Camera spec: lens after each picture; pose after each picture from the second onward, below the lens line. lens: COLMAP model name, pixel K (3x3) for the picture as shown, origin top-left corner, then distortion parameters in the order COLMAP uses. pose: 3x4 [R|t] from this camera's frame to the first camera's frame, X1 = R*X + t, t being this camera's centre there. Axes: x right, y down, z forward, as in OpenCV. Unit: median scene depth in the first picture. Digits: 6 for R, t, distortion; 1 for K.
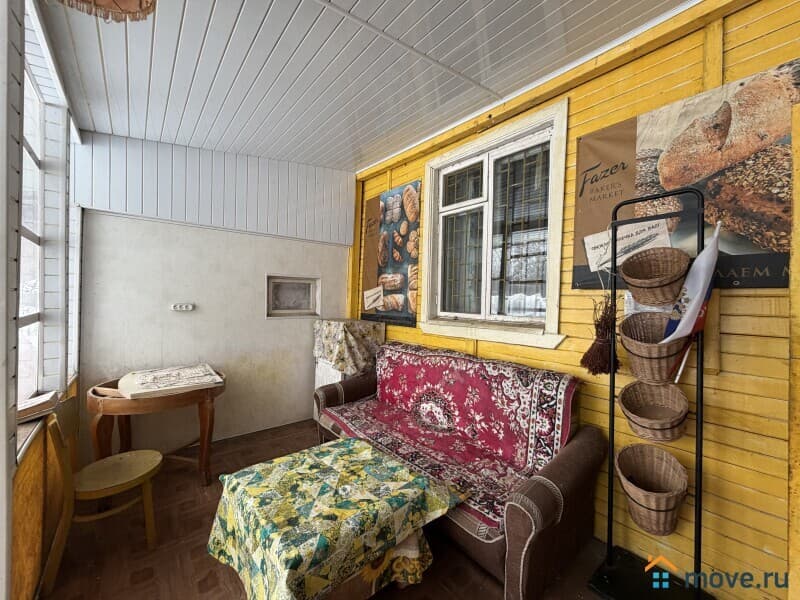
lens RADIAL K [[318.4, 0, 399.9], [0, 318.4, 299.9], [0, 0, 1]] dist [-0.001669, 0.000603]
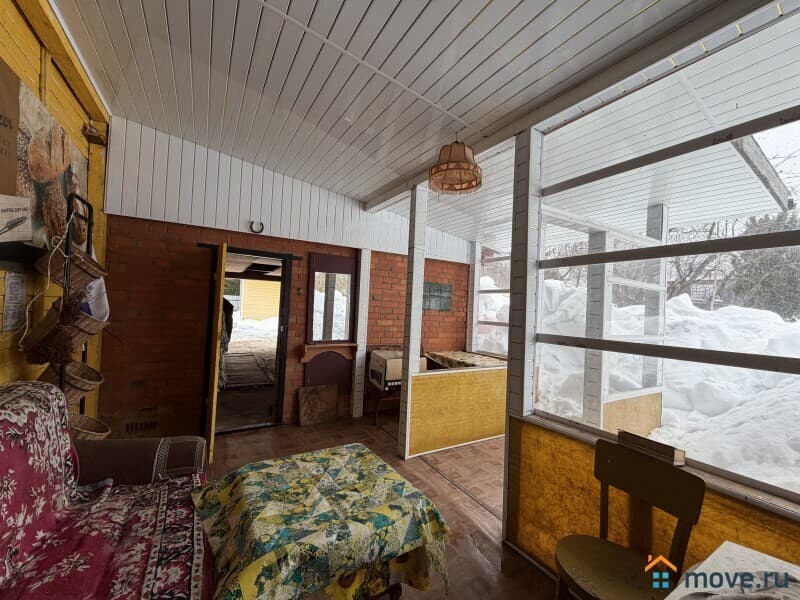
lens RADIAL K [[318.4, 0, 398.6], [0, 318.4, 302.1], [0, 0, 1]] dist [-0.001669, 0.000603]
pose [[-0.986197, -0.063623, 0.152861, -0.530683], [-0.066430, 0.997702, -0.013321, -0.007757], [-0.151663, -0.023291, -0.988158, 1.874809]]
